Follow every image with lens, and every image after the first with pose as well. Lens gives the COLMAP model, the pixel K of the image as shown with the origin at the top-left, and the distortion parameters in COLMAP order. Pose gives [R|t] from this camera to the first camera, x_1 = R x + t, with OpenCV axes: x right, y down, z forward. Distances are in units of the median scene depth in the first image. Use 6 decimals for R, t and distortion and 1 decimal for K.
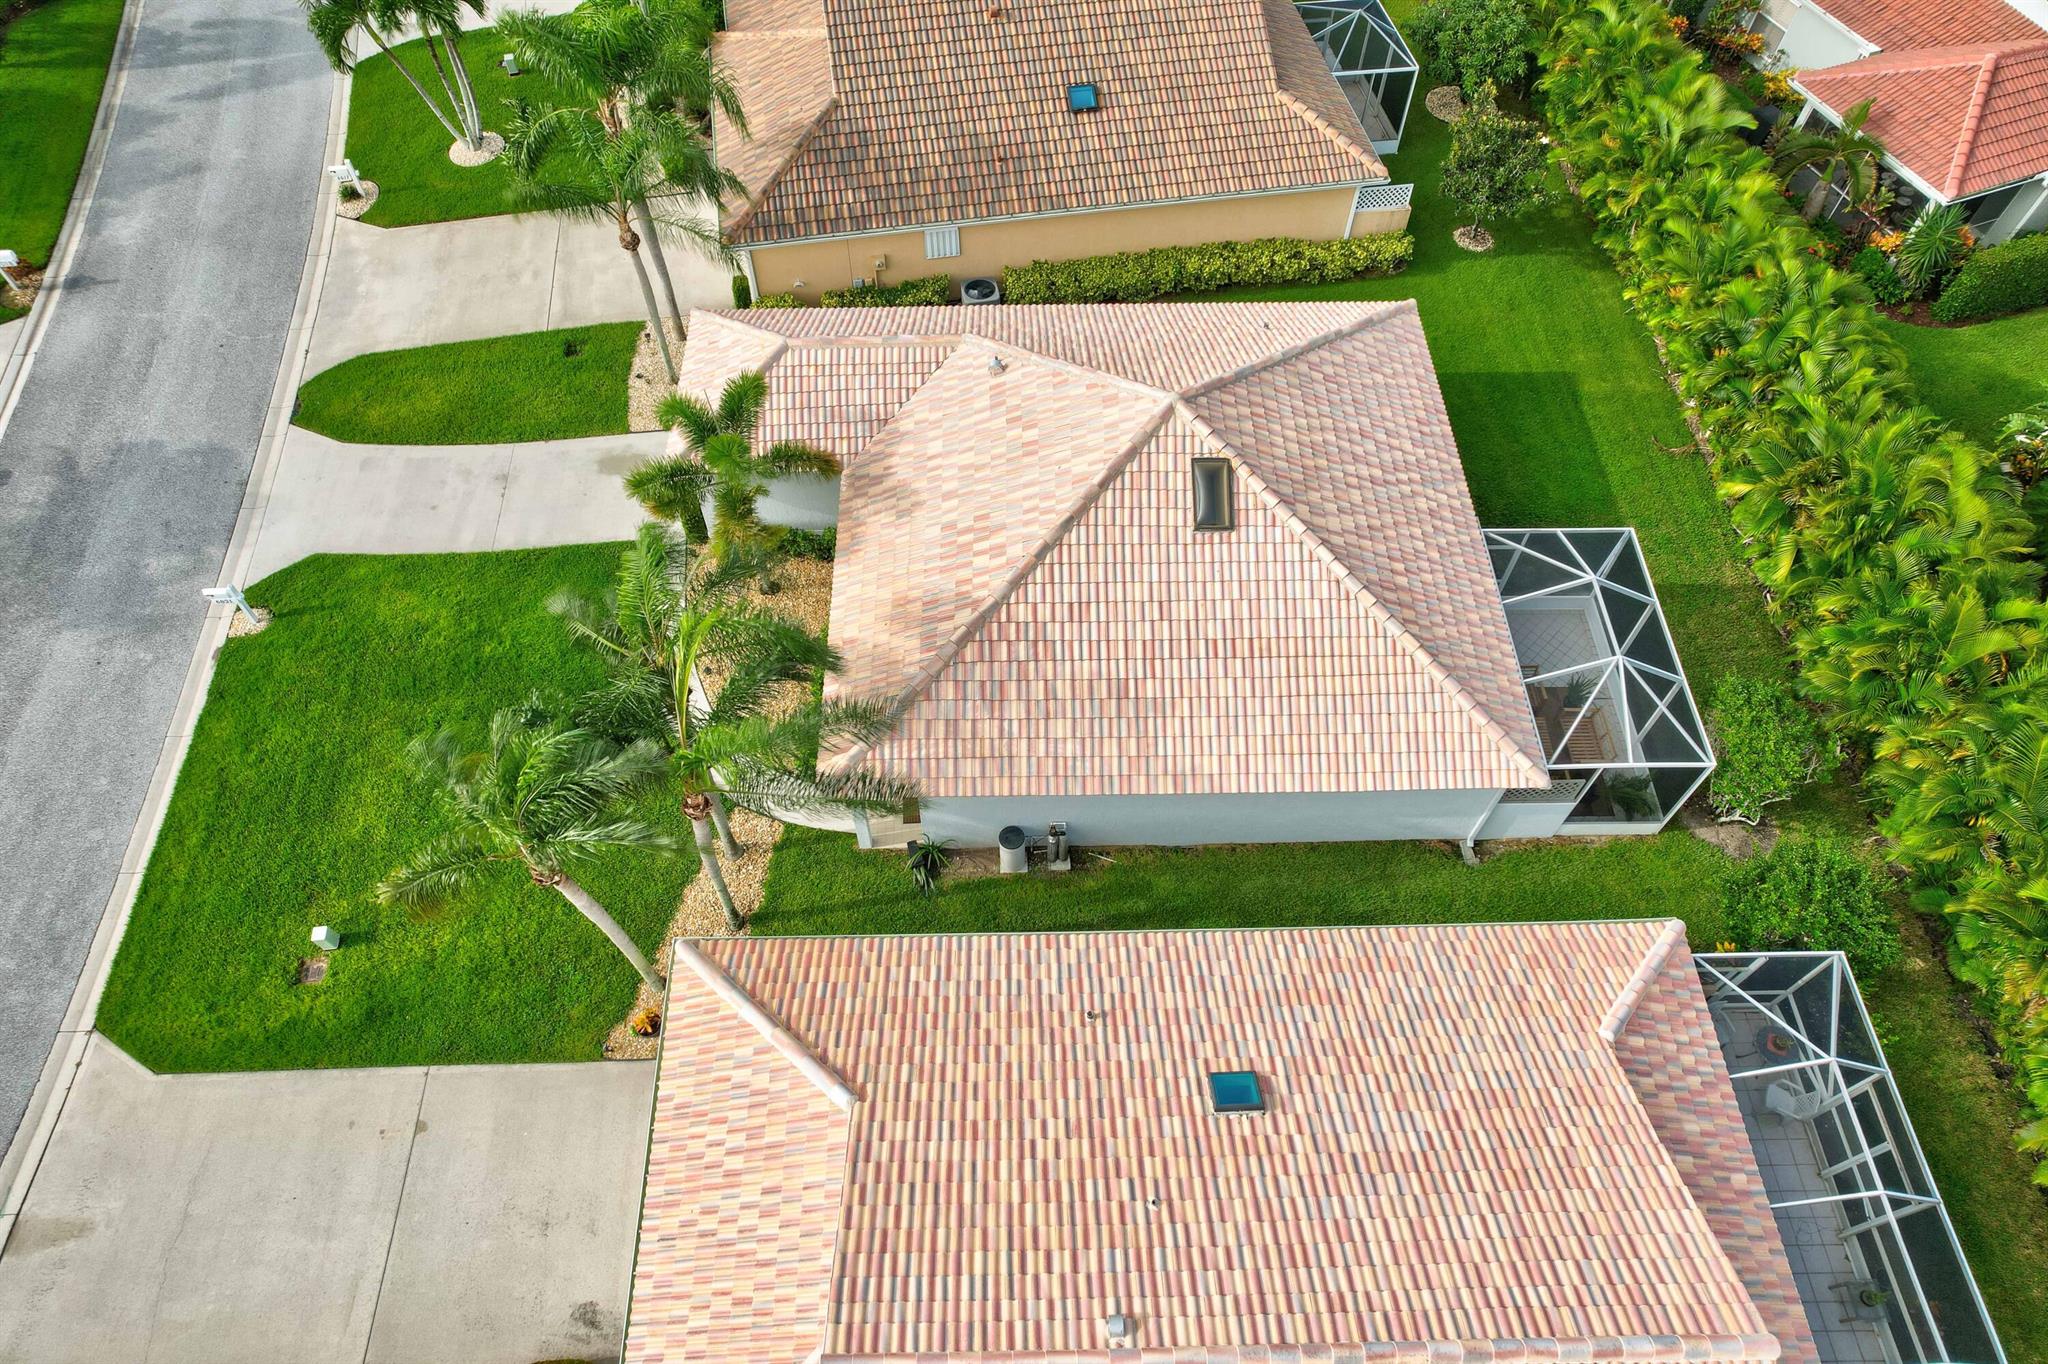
lens RADIAL K [[1313.8, 0, 1024.8], [0, 1313.8, 697.4], [0, 0, 1]] dist [-0.065068, 0.057165]
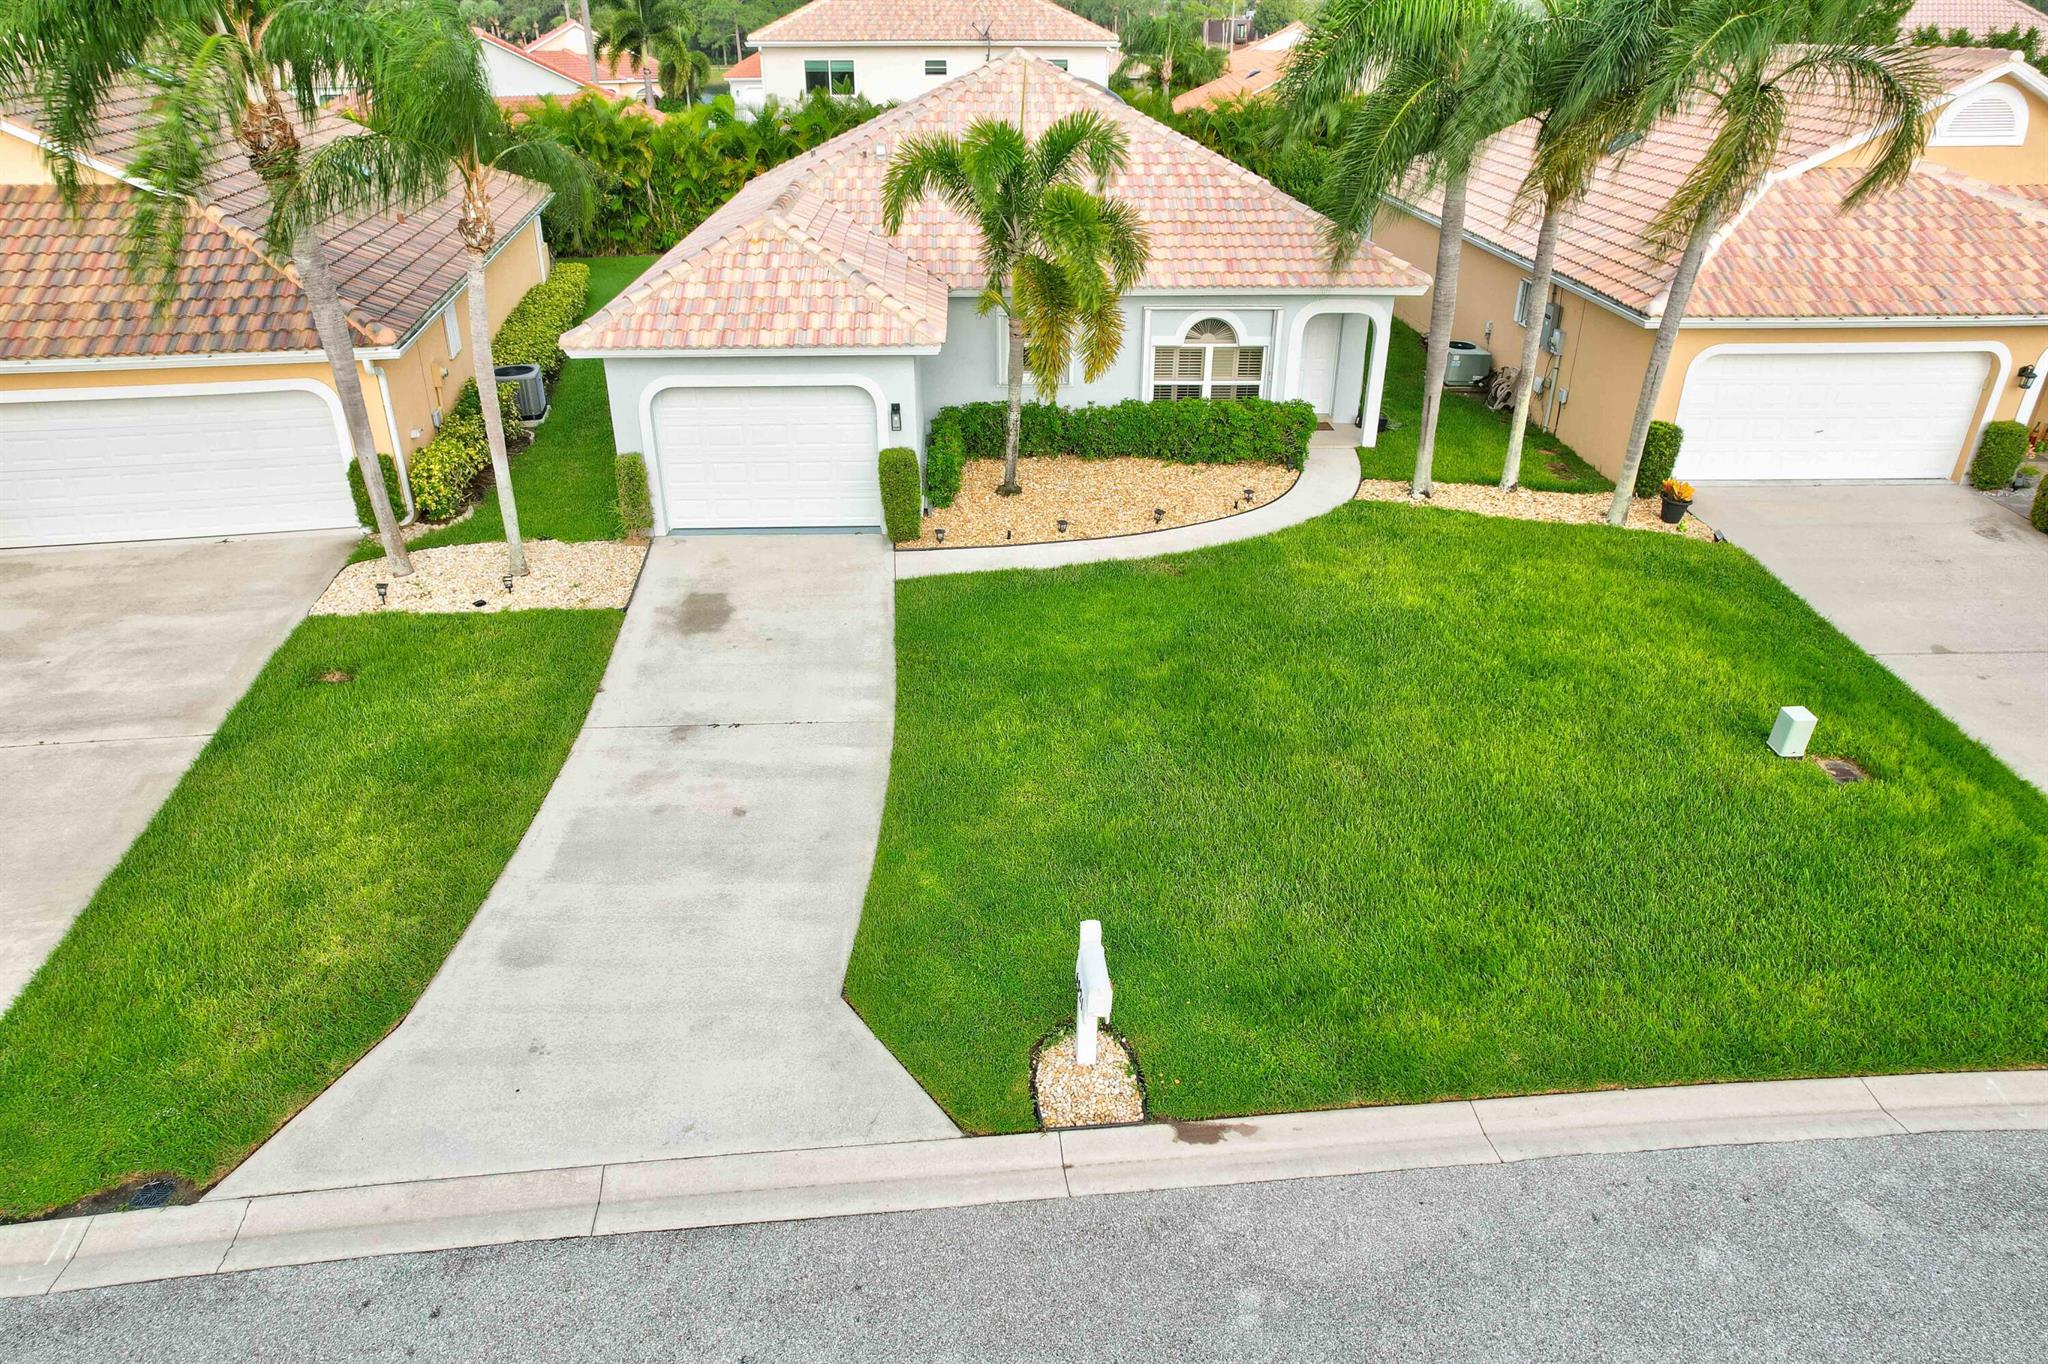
lens RADIAL K [[1313.8, 0, 1024.8], [0, 1313.8, 697.4], [0, 0, 1]] dist [-0.065068, 0.057165]
pose [[-0.022072, -0.475513, 0.879432, -0.849608], [0.832100, 0.478868, 0.279810, -0.215555], [-0.554186, 0.737951, 0.385105, 0.793610]]
